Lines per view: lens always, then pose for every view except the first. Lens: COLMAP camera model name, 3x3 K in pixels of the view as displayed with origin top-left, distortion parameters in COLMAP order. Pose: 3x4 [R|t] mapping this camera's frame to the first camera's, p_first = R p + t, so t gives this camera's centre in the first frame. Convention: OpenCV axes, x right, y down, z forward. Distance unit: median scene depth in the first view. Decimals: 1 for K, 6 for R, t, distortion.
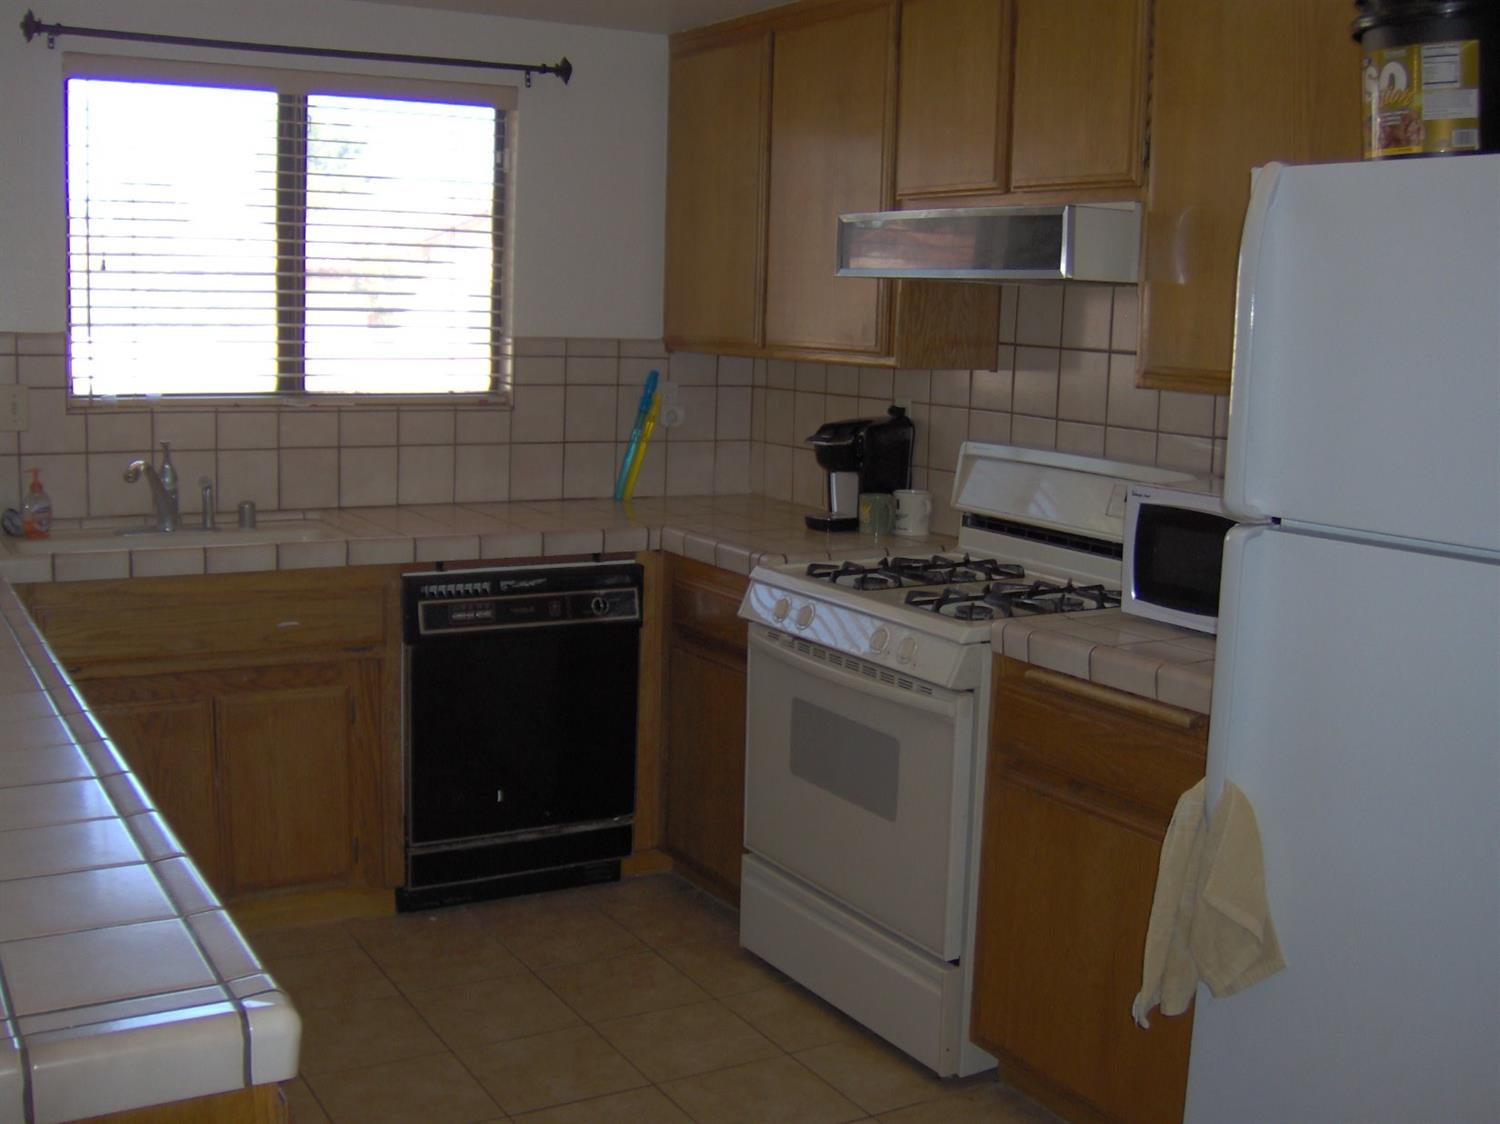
lens RADIAL K [[1622.9, 0, 750.0], [0, 1622.9, 562.0], [0, 0, 1]] dist [-0.161422, 0.053491]
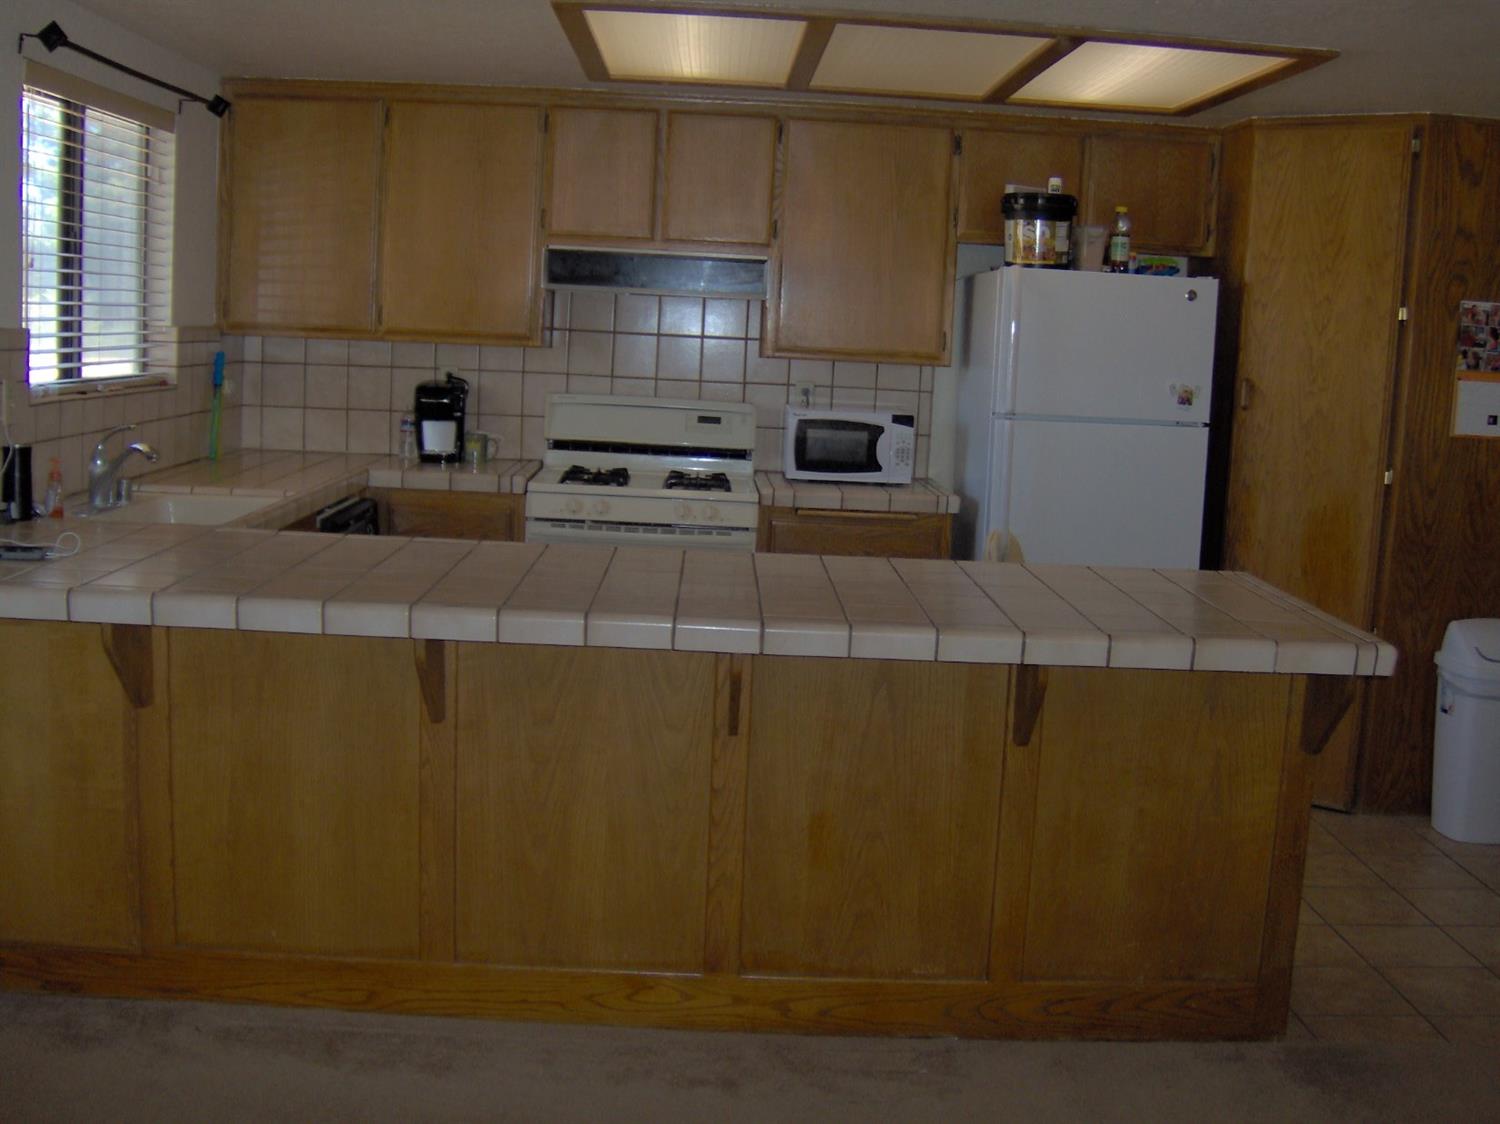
lens RADIAL K [[1622.9, 0, 750.0], [0, 1622.9, 562.0], [0, 0, 1]] dist [-0.161422, 0.053491]
pose [[0.483013, -0.132763, 0.865489, -1.077658], [0.100322, 0.990320, 0.095924, -0.043583], [-0.869847, 0.040495, 0.491657, 0.092024]]
